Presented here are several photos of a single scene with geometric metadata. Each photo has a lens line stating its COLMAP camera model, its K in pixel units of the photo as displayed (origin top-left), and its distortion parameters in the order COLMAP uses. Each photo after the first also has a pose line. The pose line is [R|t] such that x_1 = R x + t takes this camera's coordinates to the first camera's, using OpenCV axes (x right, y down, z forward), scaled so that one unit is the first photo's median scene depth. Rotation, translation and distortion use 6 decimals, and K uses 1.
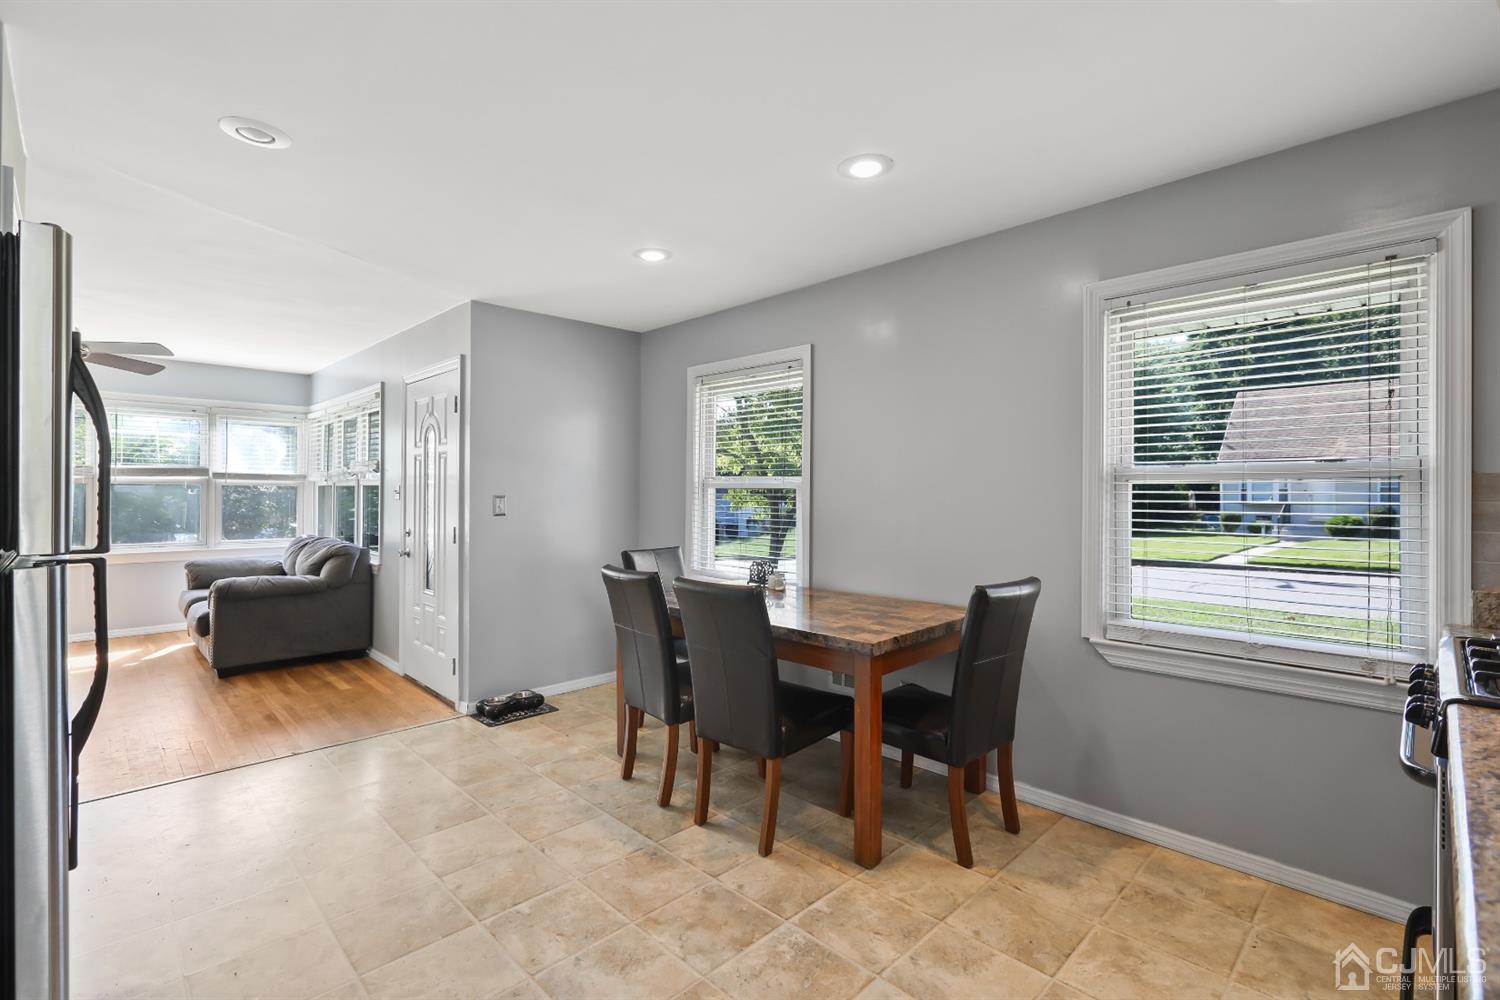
lens RADIAL K [[684.2, 0, 750.6], [0, 684.2, 489.2], [0, 0, 1]] dist [0.002394, 0.000240]
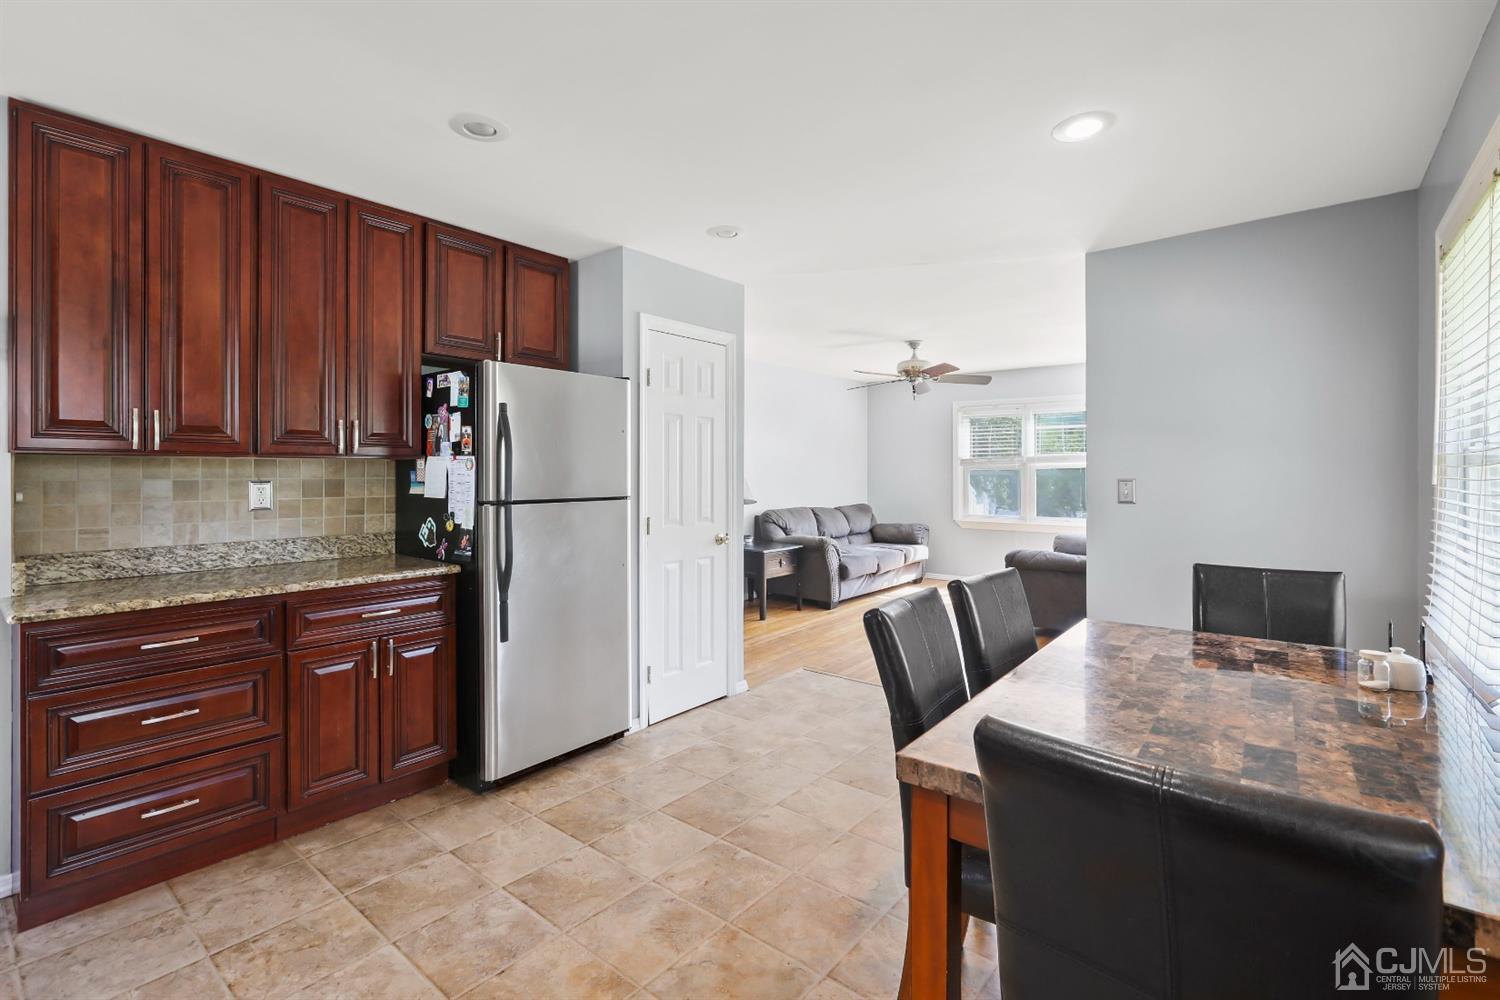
lens RADIAL K [[684.2, 0, 752.8], [0, 684.2, 470.1], [0, 0, 1]] dist [0.002394, 0.000240]
pose [[0.102012, -0.008182, -0.994749, 0.742865], [0.002526, 0.999965, -0.007965, 0.005228], [0.994780, -0.001700, 0.102030, 0.879366]]
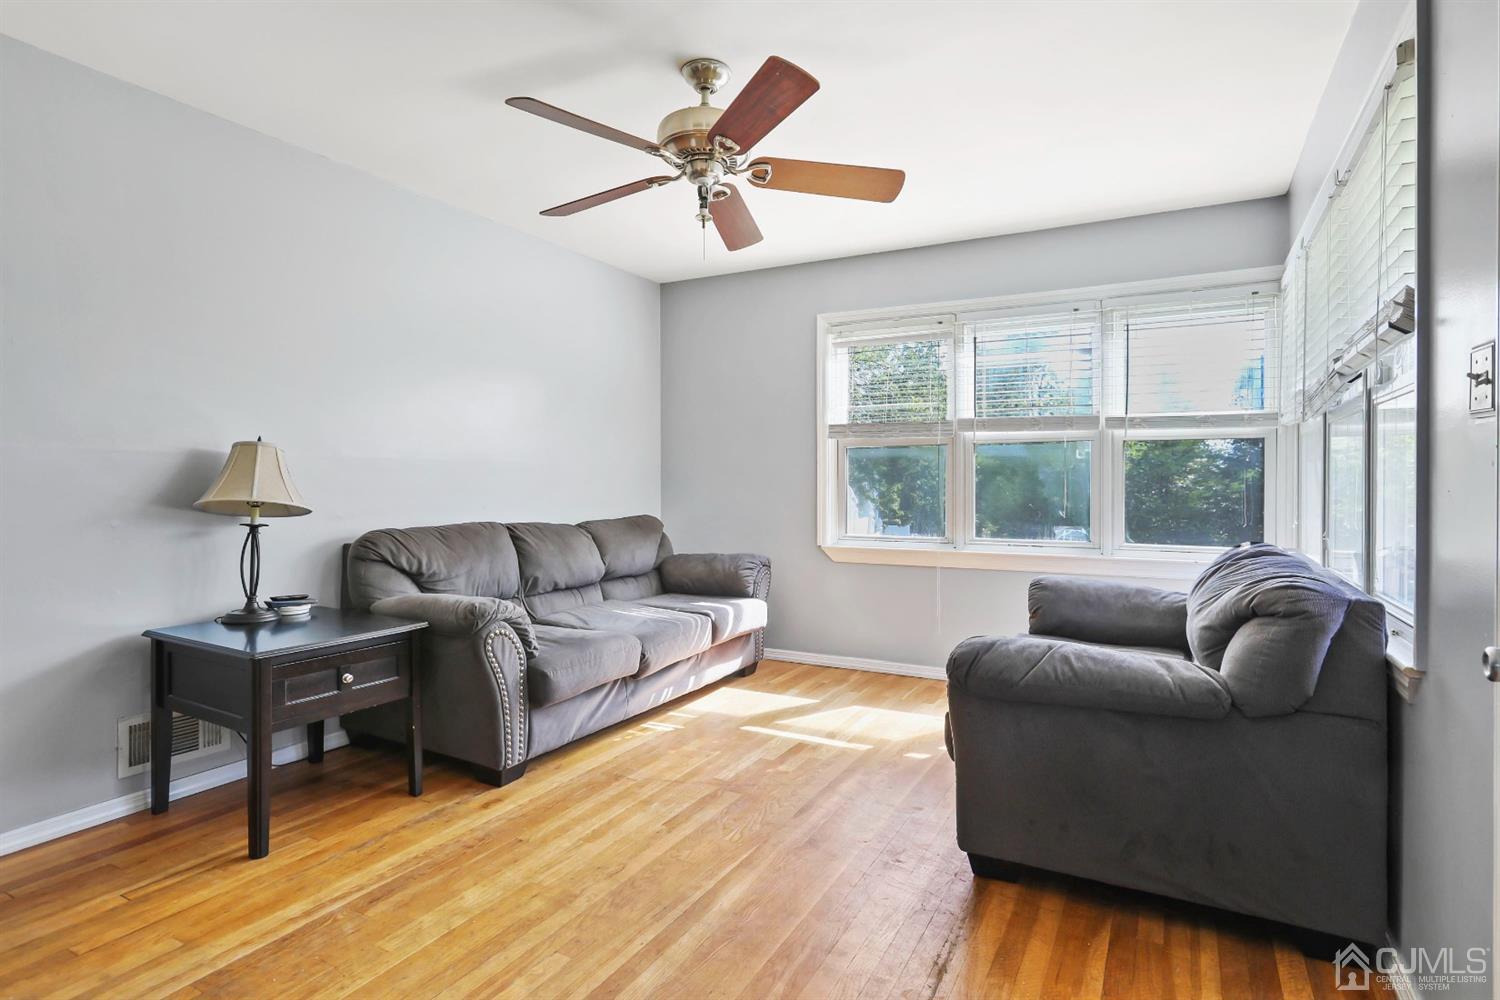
lens RADIAL K [[775.7, 0, 746.4], [0, 775.7, 489.7], [0, 0, 1]] dist [0.003311, 0.000395]
pose [[0.274060, 0.000376, -0.961713, -0.731160], [0.002470, 0.999996, 0.001094, 0.084594], [0.961709, -0.002675, 0.274058, 1.520808]]
